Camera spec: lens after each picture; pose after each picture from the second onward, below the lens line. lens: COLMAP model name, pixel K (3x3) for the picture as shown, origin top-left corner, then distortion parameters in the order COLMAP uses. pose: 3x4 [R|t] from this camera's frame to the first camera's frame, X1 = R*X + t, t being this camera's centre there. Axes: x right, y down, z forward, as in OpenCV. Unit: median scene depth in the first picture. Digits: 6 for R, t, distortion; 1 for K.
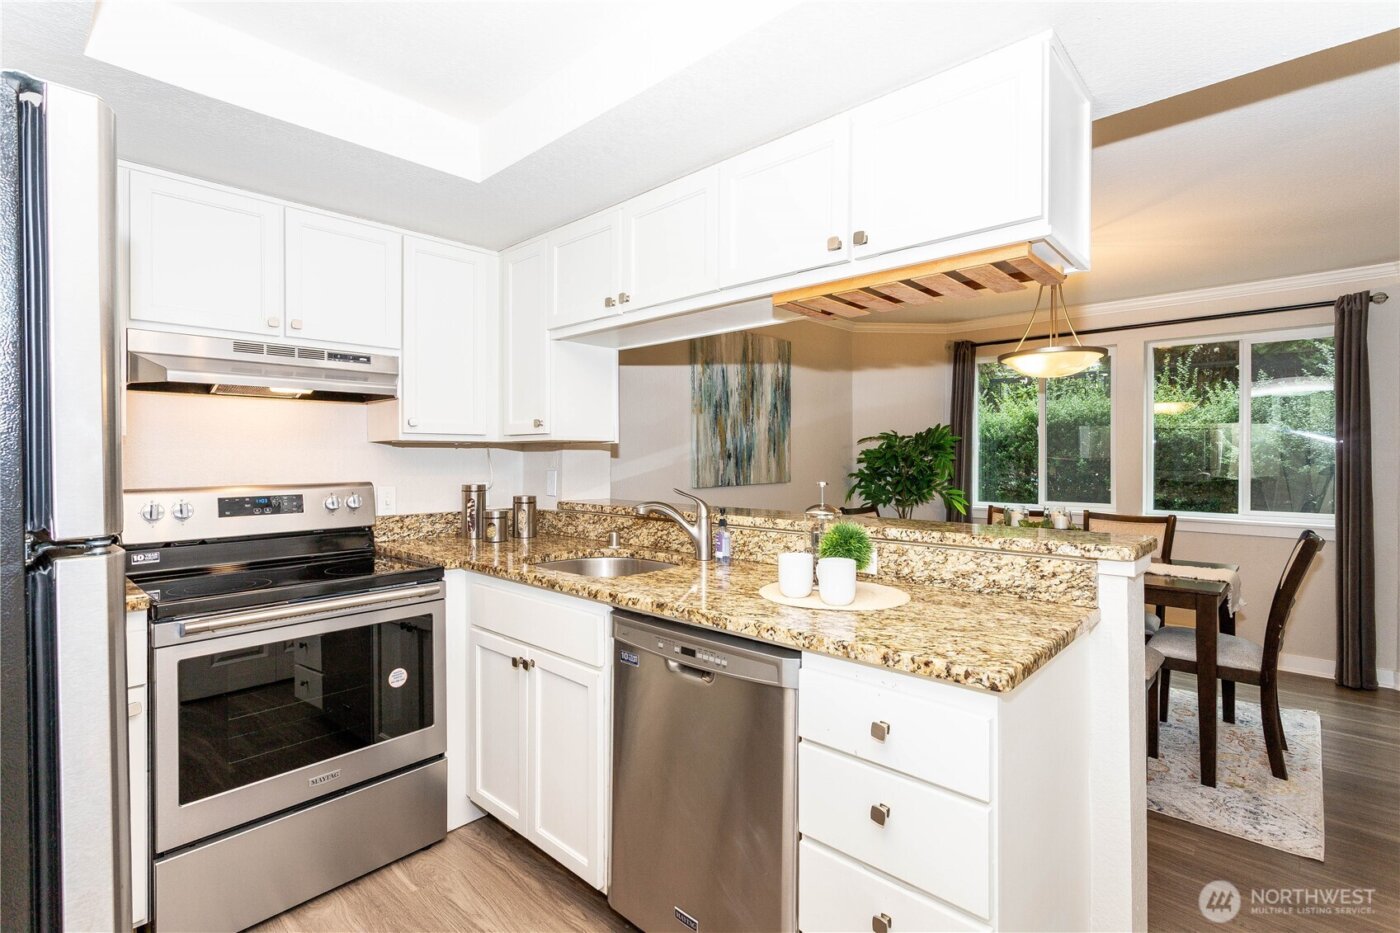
lens RADIAL K [[664.6, 0, 697.0], [0, 664.6, 455.0], [0, 0, 1]] dist [0.002588, 0.001616]
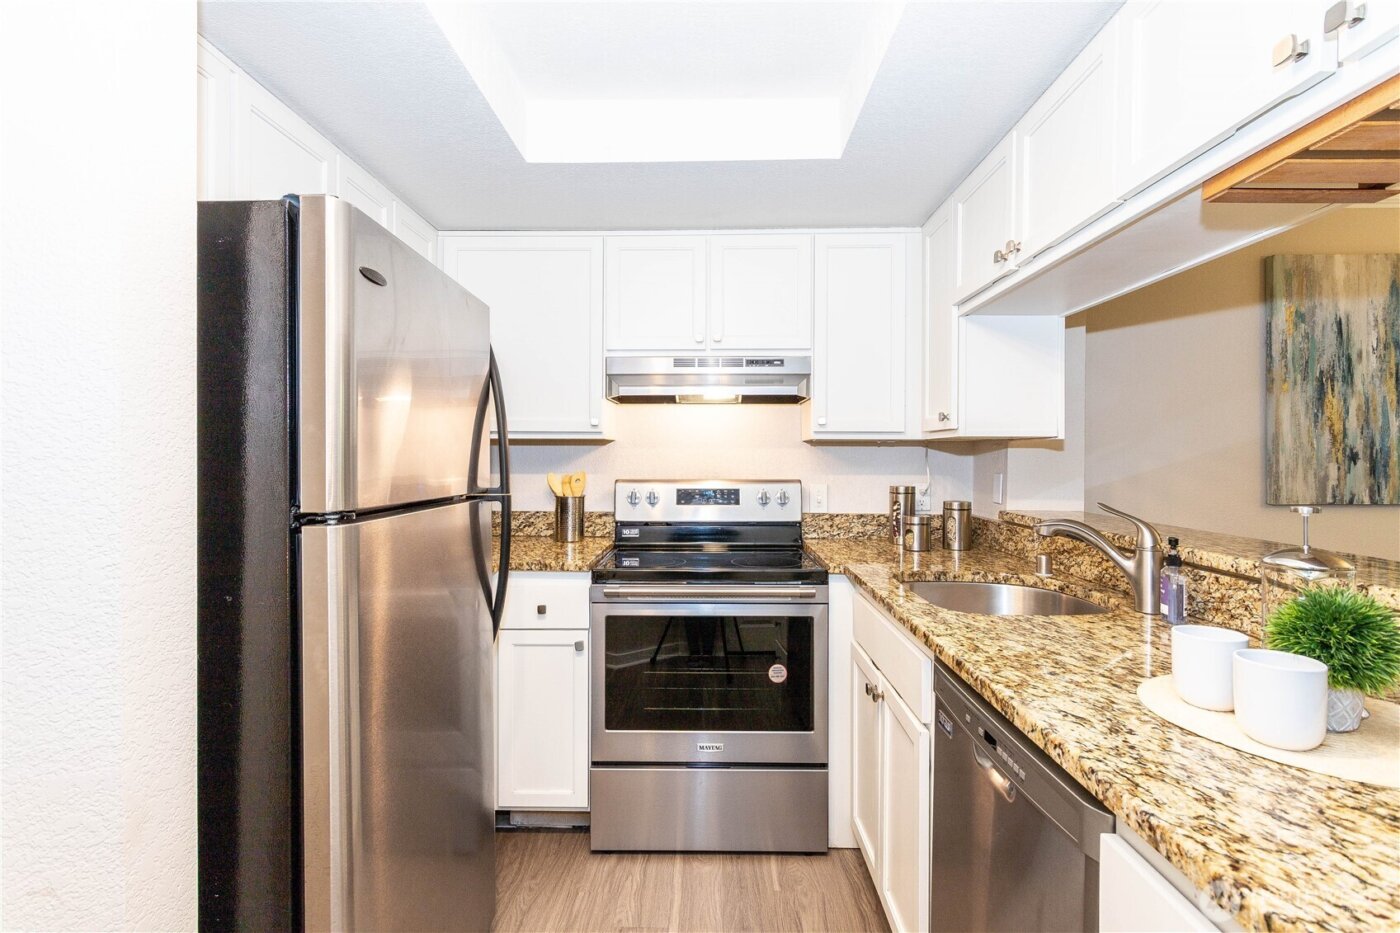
lens RADIAL K [[664.6, 0, 697.0], [0, 664.6, 455.0], [0, 0, 1]] dist [0.002588, 0.001616]
pose [[0.661021, 0.004243, -0.750355, 0.188321], [-0.003108, 0.999991, 0.002917, -0.000562], [0.750361, 0.000404, 0.661028, 0.196420]]
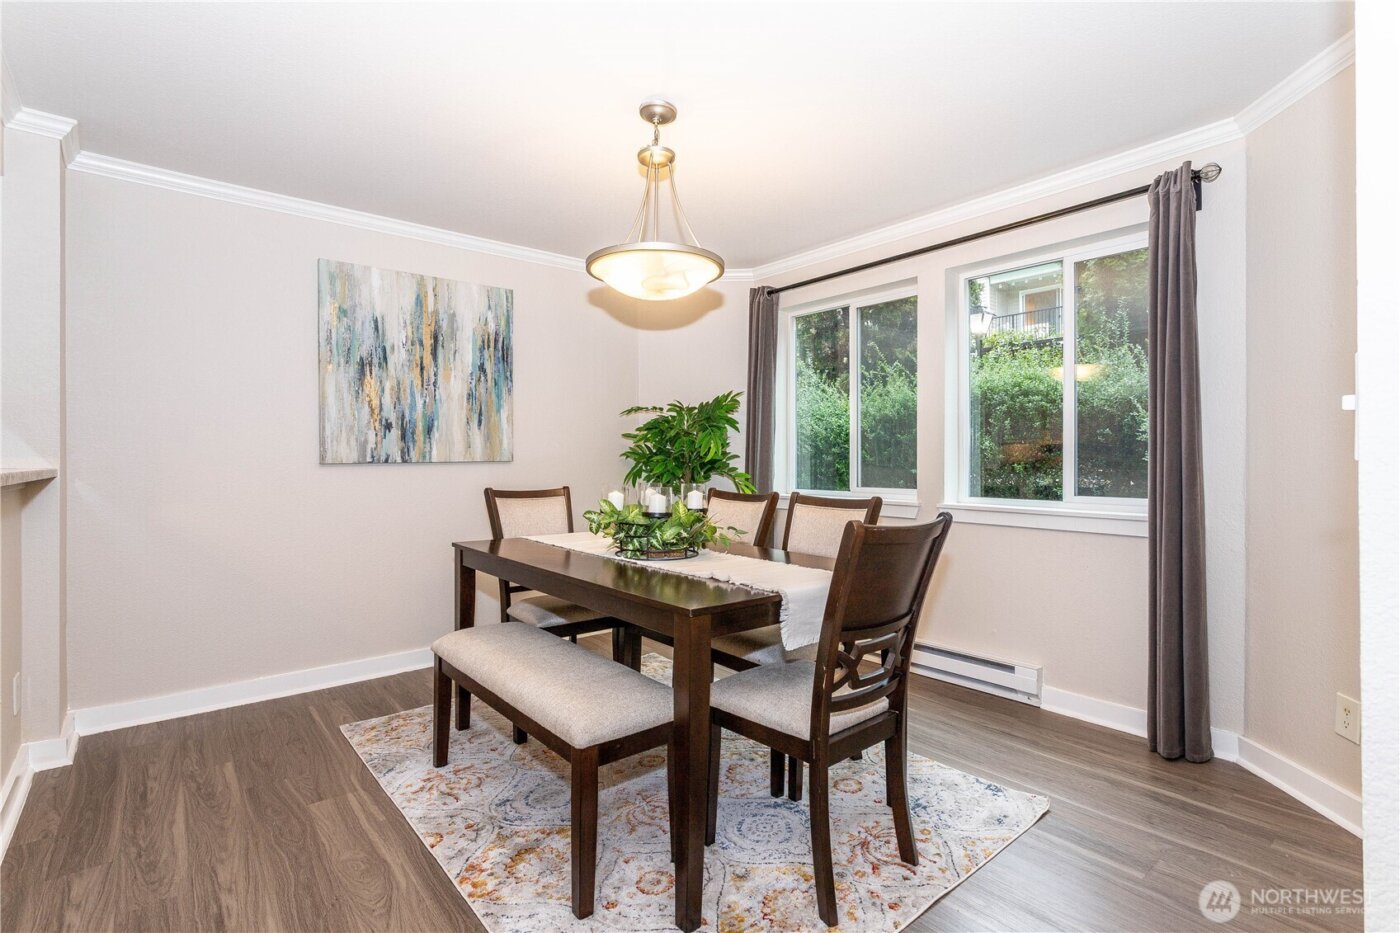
lens RADIAL K [[664.6, 0, 697.0], [0, 664.6, 455.0], [0, 0, 1]] dist [0.002588, 0.001616]
pose [[0.991683, -0.004644, -0.128624, 0.889445], [0.004089, 0.999981, -0.004573, 0.071068], [0.128643, 0.004009, 0.991683, 0.407315]]
